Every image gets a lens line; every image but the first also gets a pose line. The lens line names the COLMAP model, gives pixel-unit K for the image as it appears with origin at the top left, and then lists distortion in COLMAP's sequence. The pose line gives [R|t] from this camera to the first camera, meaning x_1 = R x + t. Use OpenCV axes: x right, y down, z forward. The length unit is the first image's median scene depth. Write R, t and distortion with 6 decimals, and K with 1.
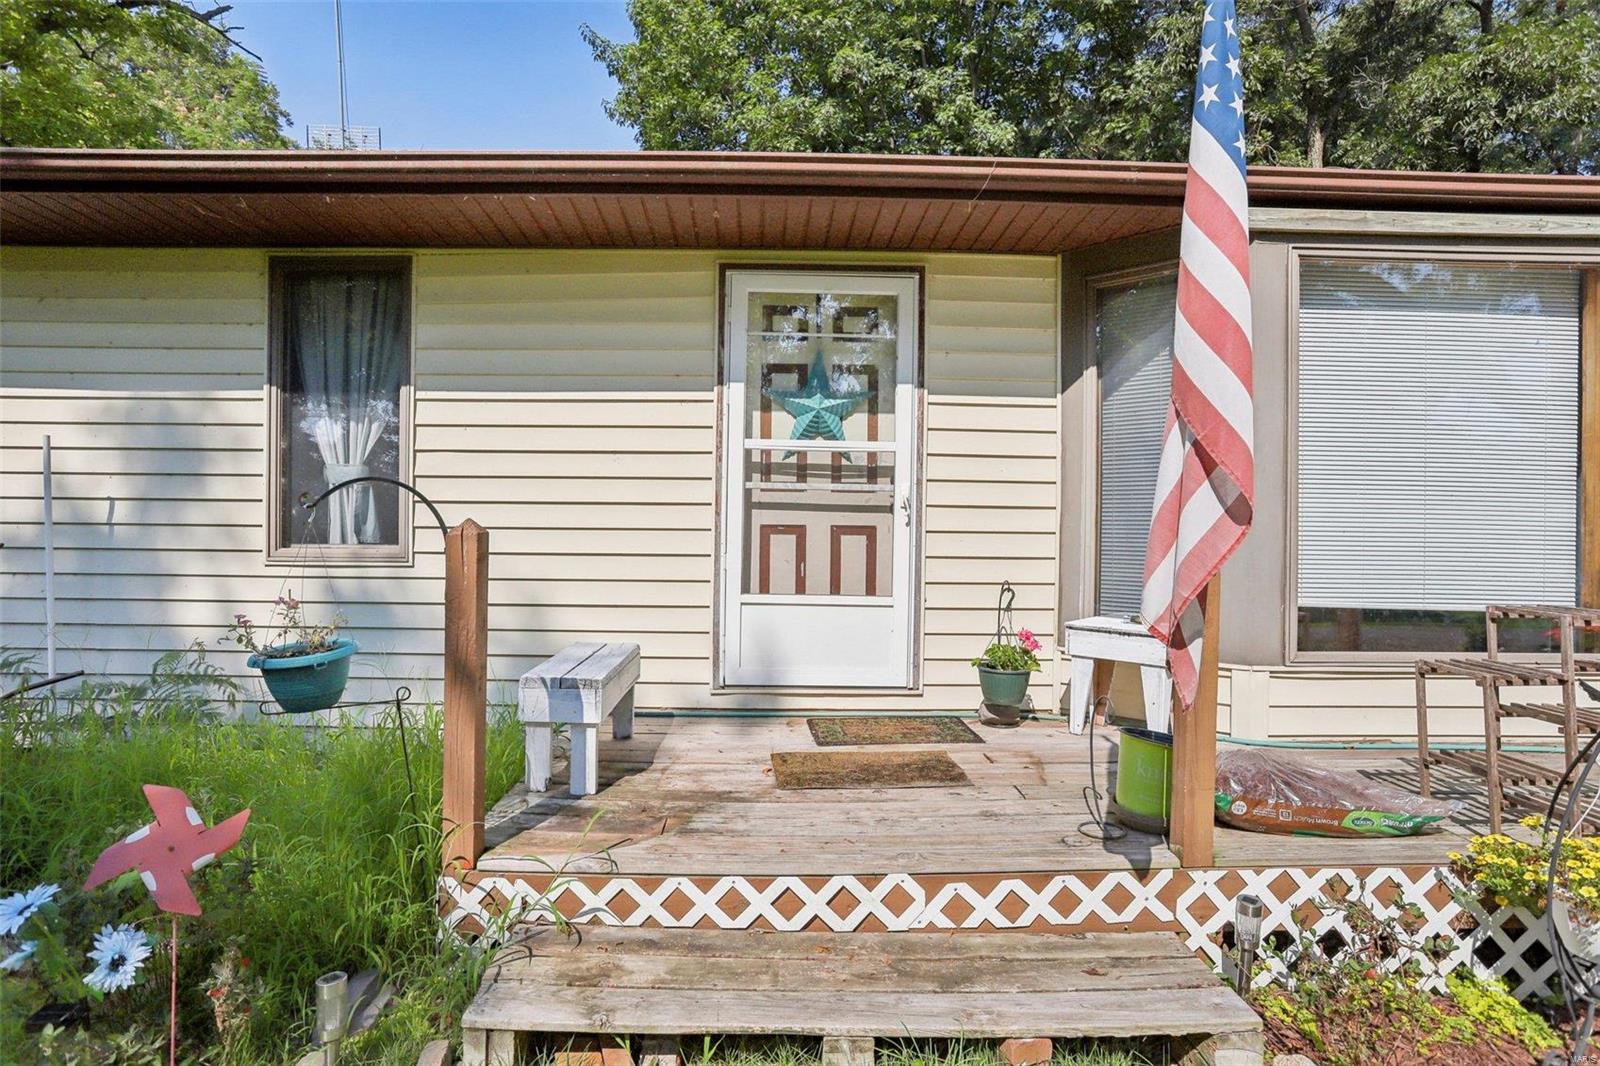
lens RADIAL K [[808.0, 0, 795.5], [0, 808.0, 538.8], [0, 0, 1]] dist [-0.046179, 0.015770]
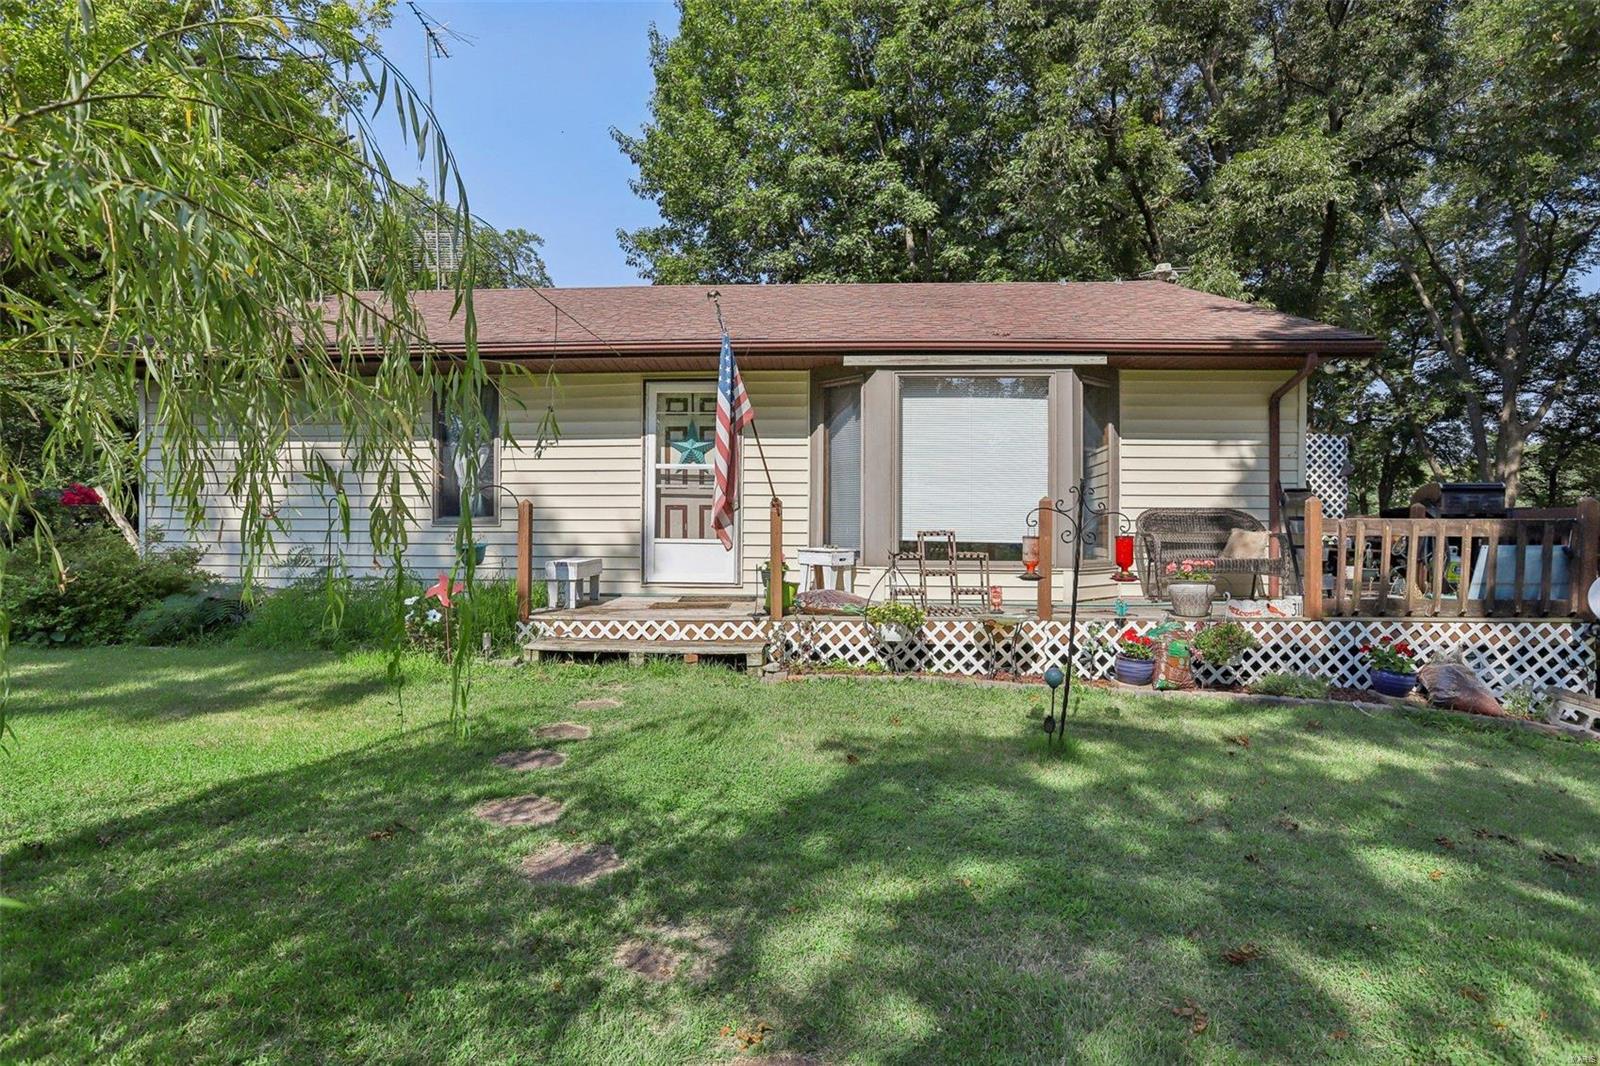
lens RADIAL K [[808.0, 0, 792.1], [0, 808.0, 528.0], [0, 0, 1]] dist [-0.046179, 0.015770]
pose [[0.997601, -0.007202, -0.068855, 0.426231], [0.006668, 0.999946, -0.007979, 0.060308], [0.068909, 0.007501, 0.997595, -1.039031]]
